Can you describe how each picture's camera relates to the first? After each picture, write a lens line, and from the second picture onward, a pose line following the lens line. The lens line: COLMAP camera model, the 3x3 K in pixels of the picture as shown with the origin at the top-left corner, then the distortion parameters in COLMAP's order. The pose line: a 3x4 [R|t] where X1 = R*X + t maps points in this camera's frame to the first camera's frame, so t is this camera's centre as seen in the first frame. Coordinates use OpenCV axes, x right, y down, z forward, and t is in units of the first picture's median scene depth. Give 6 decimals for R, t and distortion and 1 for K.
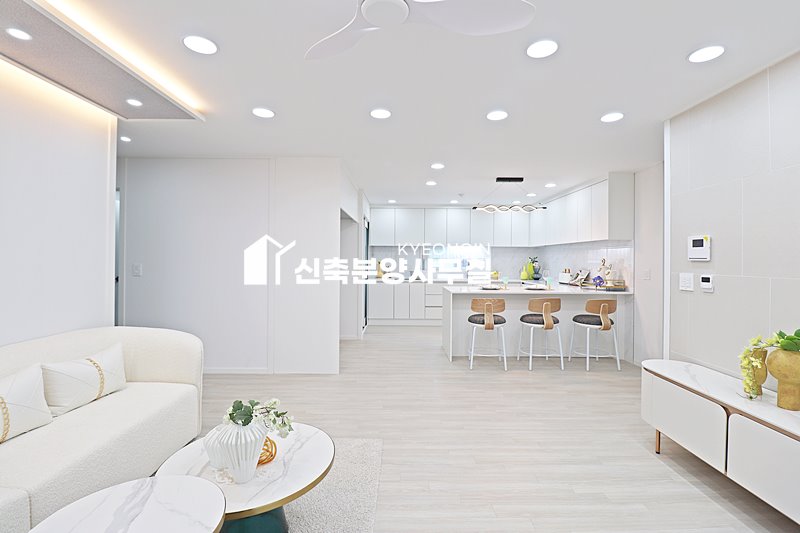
lens RADIAL K [[368.7, 0, 403.3], [0, 368.7, 259.4], [0, 0, 1]] dist [0.000228, -0.012285]
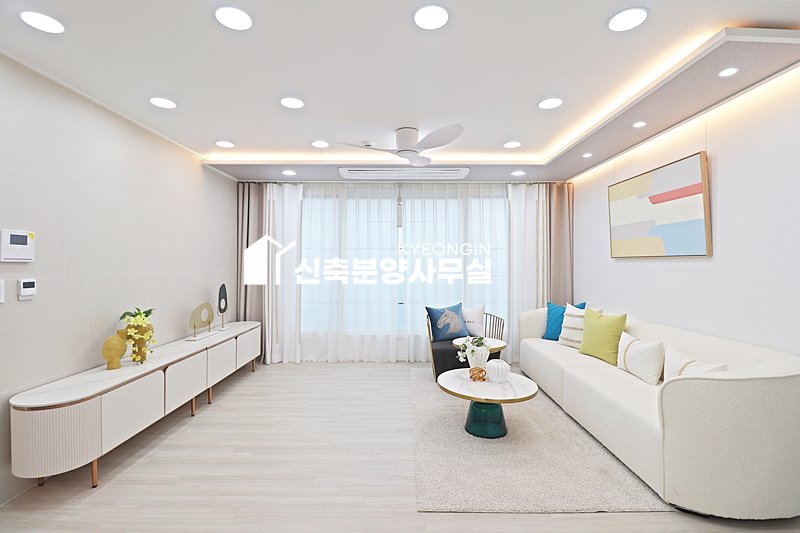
lens RADIAL K [[370.0, 0, 404.9], [0, 370.0, 261.5], [0, 0, 1]] dist [-0.000918, -0.013378]
pose [[-0.999922, -0.009262, 0.008364, -0.024851], [-0.009320, 0.999933, -0.006888, 0.000148], [-0.008299, -0.006966, -0.999941, 1.343583]]
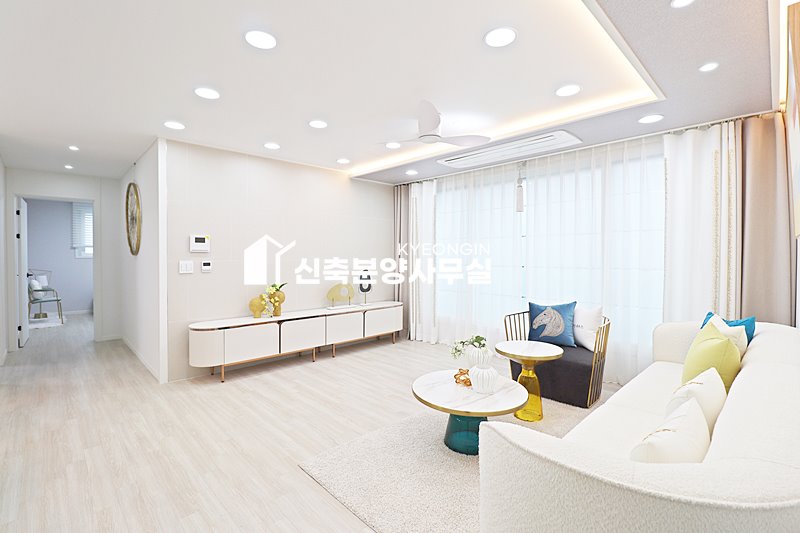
lens RADIAL K [[368.7, 0, 403.3], [0, 368.7, 259.4], [0, 0, 1]] dist [0.000228, -0.012285]
pose [[-0.691553, -0.015401, 0.722162, -0.635927], [-0.006180, 0.999862, 0.015405, 0.004784], [-0.722299, 0.006190, -0.691553, 1.088308]]
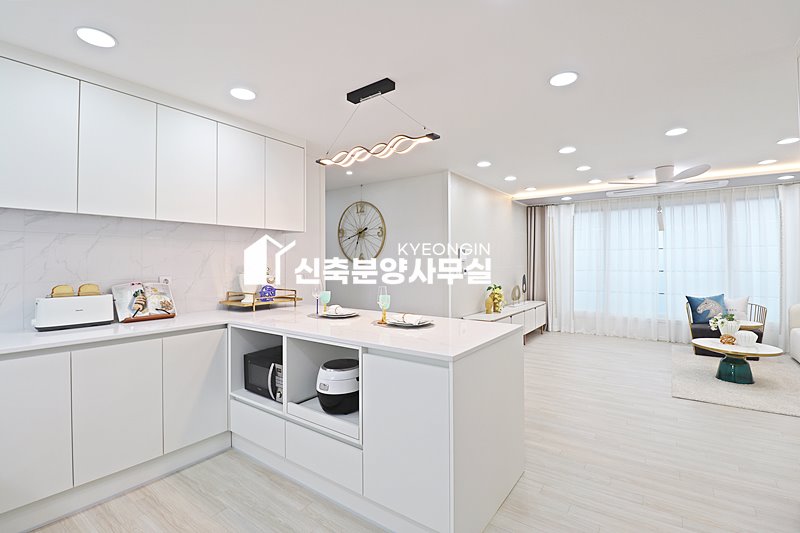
lens RADIAL K [[370.0, 0, 404.9], [0, 370.0, 261.5], [0, 0, 1]] dist [-0.000918, -0.013378]
pose [[-0.808094, 0.000355, 0.589053, -0.045238], [-0.000875, 0.999998, -0.001803, 0.006887], [-0.589053, -0.001973, -0.808092, 2.033945]]
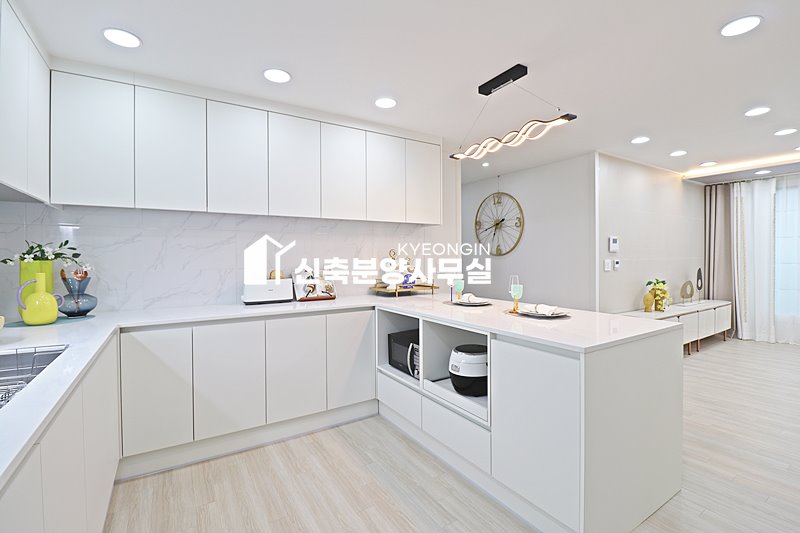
lens RADIAL K [[367.8, 0, 402.4], [0, 367.8, 261.8], [0, 0, 1]] dist [-0.000073, -0.015000]
pose [[-0.527832, -0.012344, 0.849259, -0.075512], [0.002877, 0.999863, 0.016321, 0.014650], [-0.849344, 0.011058, -0.527724, 2.037469]]
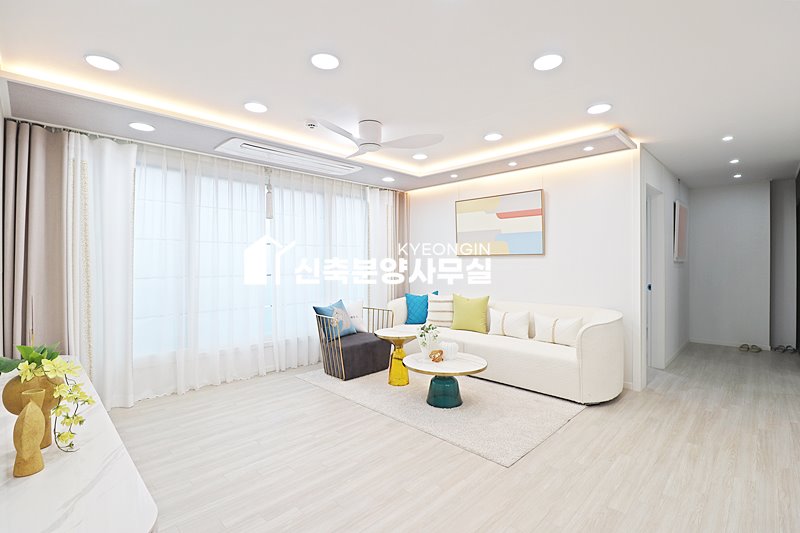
lens RADIAL K [[370.0, 0, 404.9], [0, 370.0, 261.5], [0, 0, 1]] dist [-0.000918, -0.013378]
pose [[-0.707971, -0.007521, -0.706202, 0.564110], [-0.001311, 0.999956, -0.009334, 0.012712], [0.706241, -0.005683, -0.707949, 1.118213]]
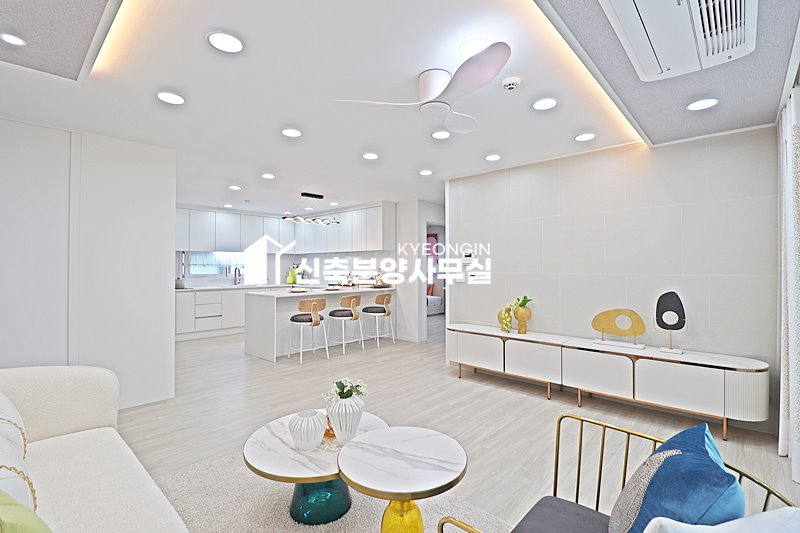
lens RADIAL K [[370.0, 0, 404.9], [0, 370.0, 261.5], [0, 0, 1]] dist [-0.000918, -0.013378]
pose [[0.682703, 0.001477, 0.730695, -0.538000], [0.006311, 0.999949, -0.007918, -0.000622], [-0.730669, 0.010017, 0.682658, 0.002687]]
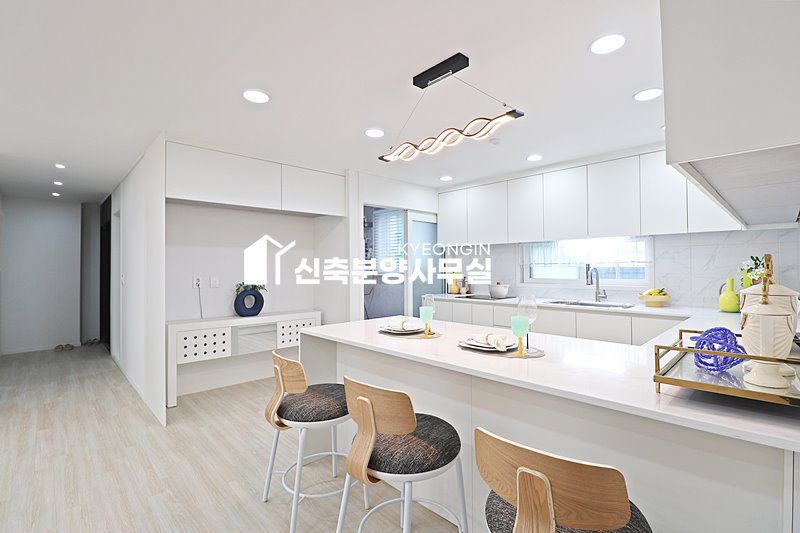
lens RADIAL K [[370.0, 0, 404.9], [0, 370.0, 261.5], [0, 0, 1]] dist [-0.000918, -0.013378]
pose [[0.689279, -0.023022, -0.724130, 0.835536], [0.013519, 0.999730, -0.018915, 0.006630], [0.724370, 0.003248, 0.689404, 1.028464]]
